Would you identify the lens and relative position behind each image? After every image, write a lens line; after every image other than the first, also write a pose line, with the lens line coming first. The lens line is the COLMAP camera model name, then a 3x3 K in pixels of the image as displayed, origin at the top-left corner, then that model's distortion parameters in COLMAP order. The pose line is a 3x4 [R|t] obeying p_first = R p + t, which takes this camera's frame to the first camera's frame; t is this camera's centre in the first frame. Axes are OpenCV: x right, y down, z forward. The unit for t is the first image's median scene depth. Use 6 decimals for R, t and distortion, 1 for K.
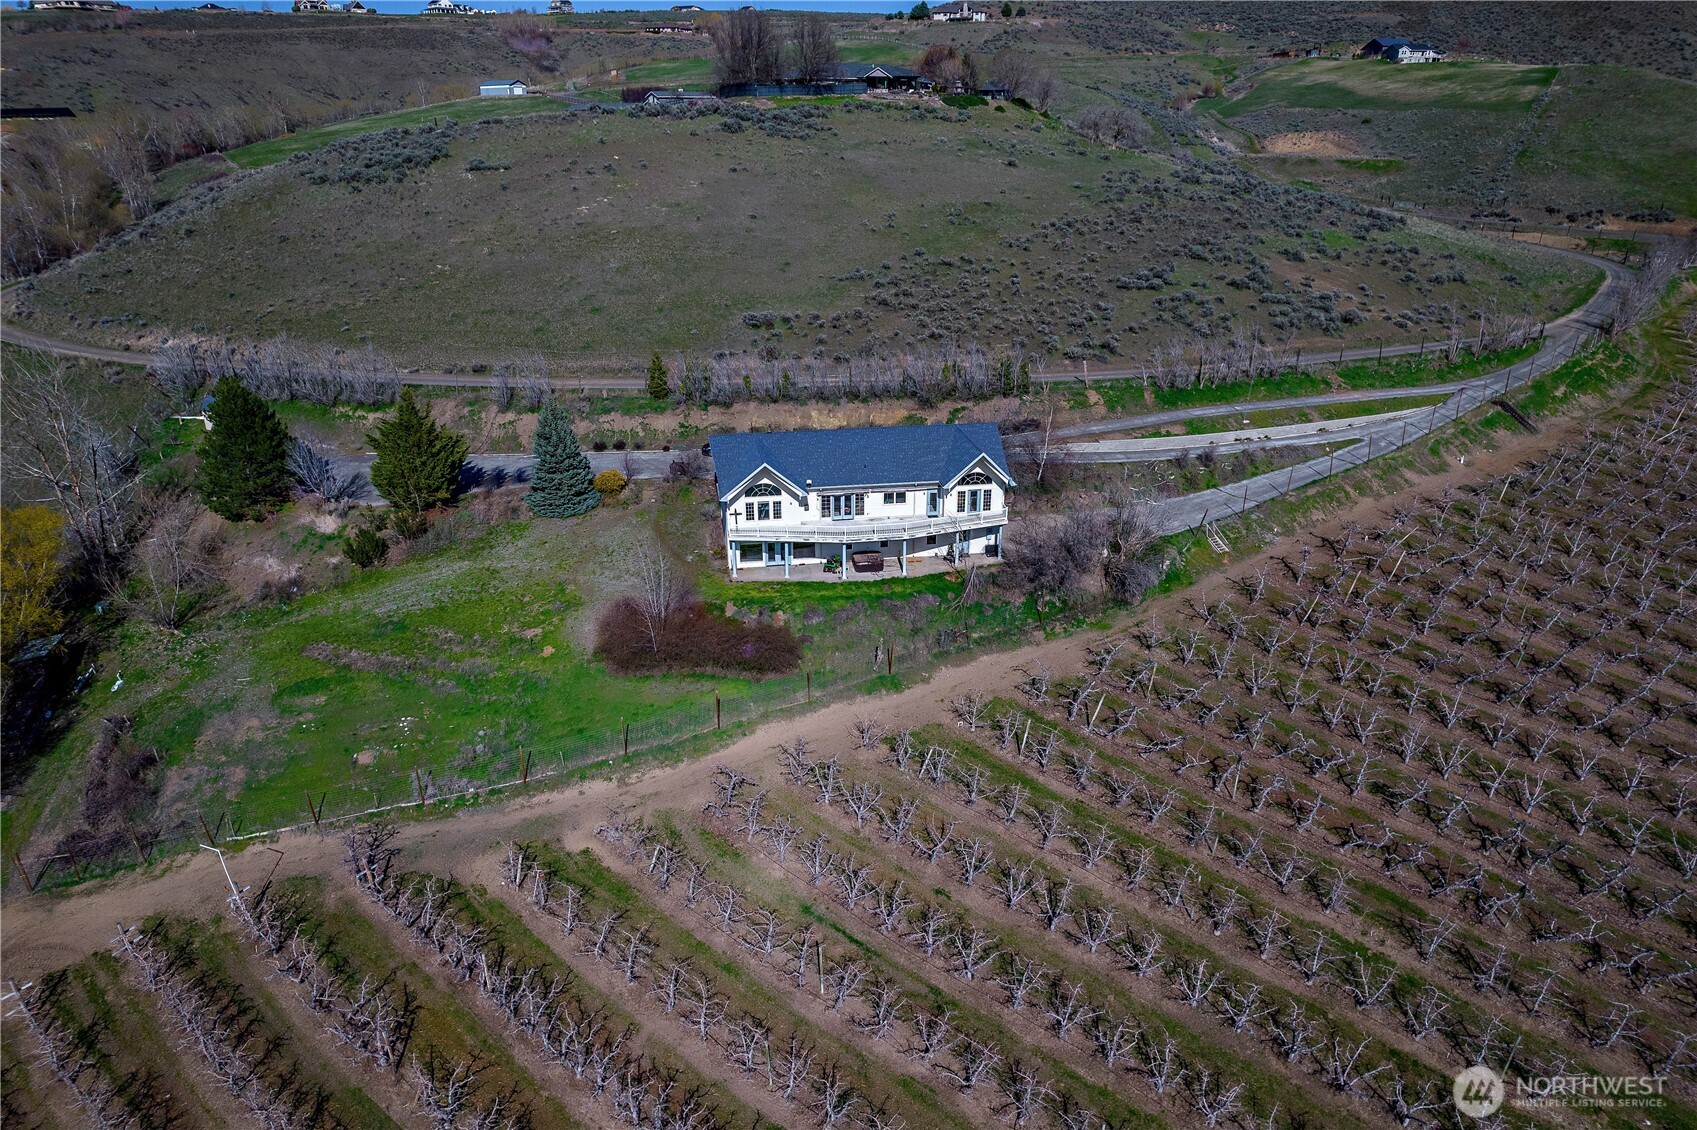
lens RADIAL K [[1089.3, 0, 848.3], [0, 1089.3, 572.9], [0, 0, 1]] dist [-0.078789, 0.071446]
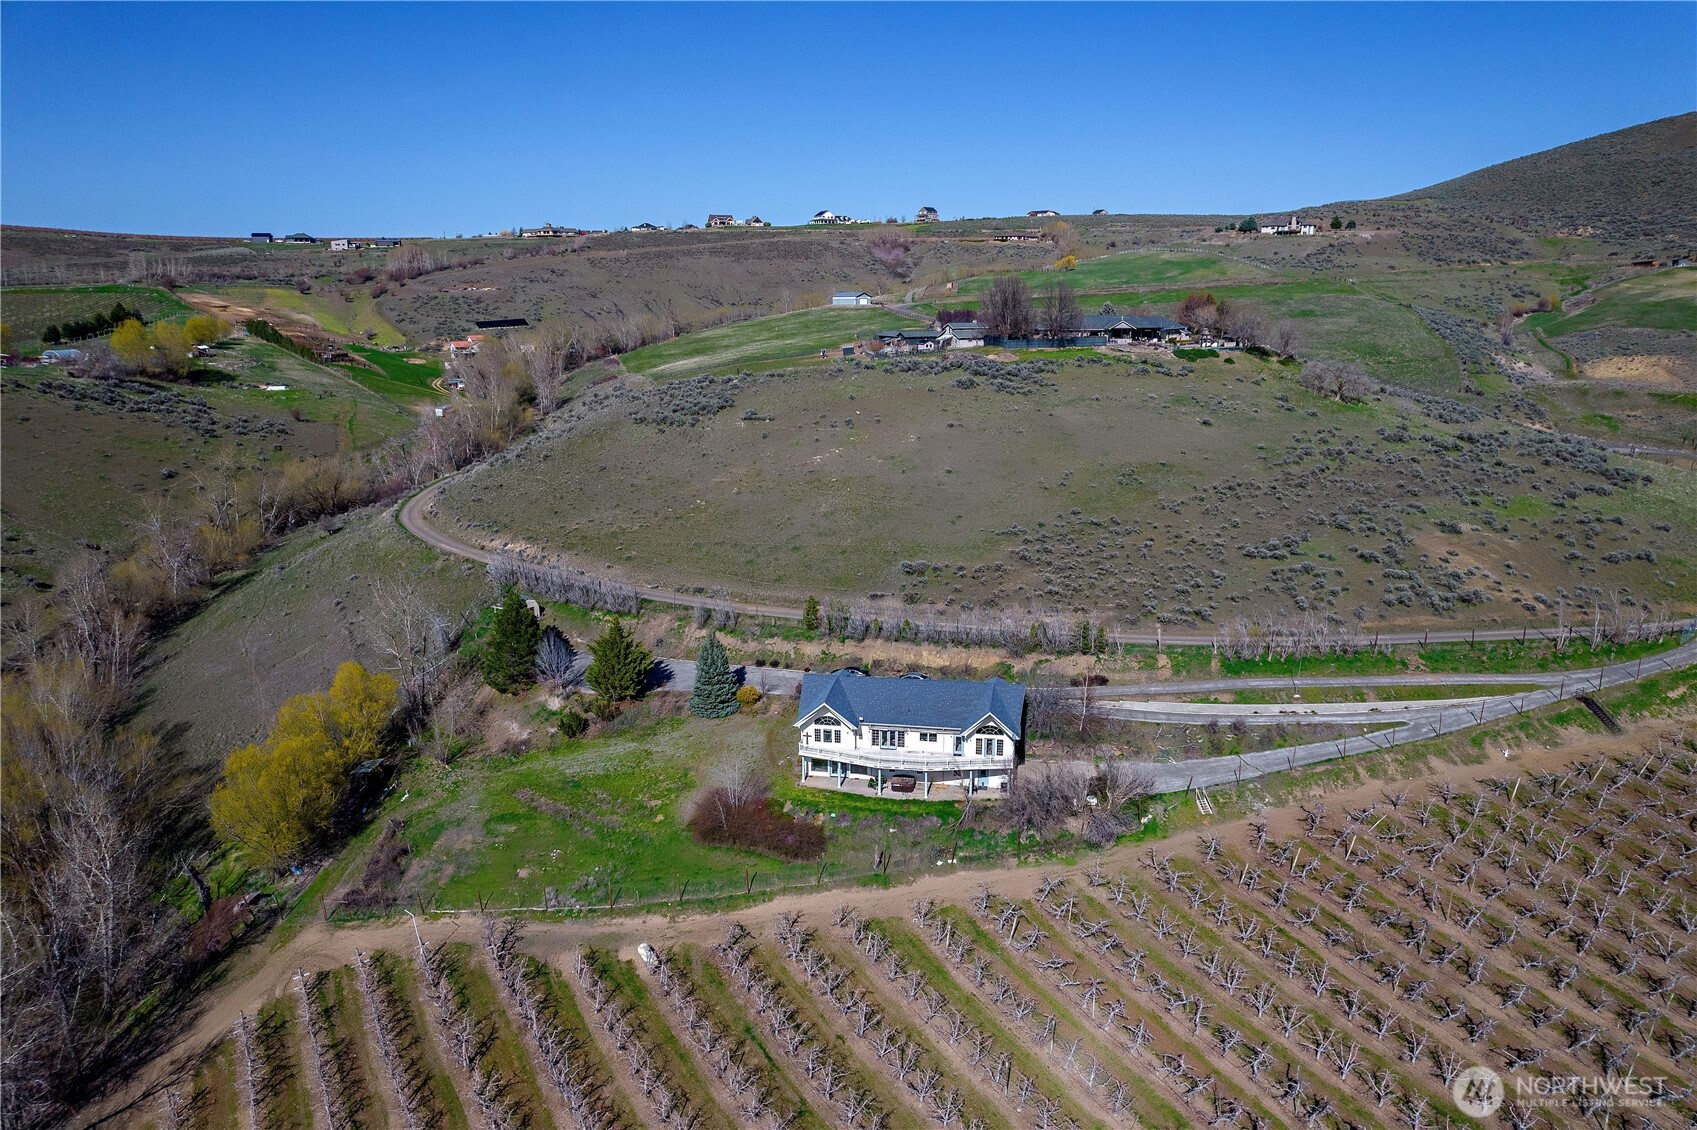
lens RADIAL K [[1089.3, 0, 848.3], [0, 1089.3, 572.9], [0, 0, 1]] dist [-0.078789, 0.071446]
pose [[0.946427, 0.077036, -0.313593, 0.281756], [-0.121752, 0.984584, -0.125579, -0.071914], [0.299085, 0.157032, 0.941217, -0.235366]]
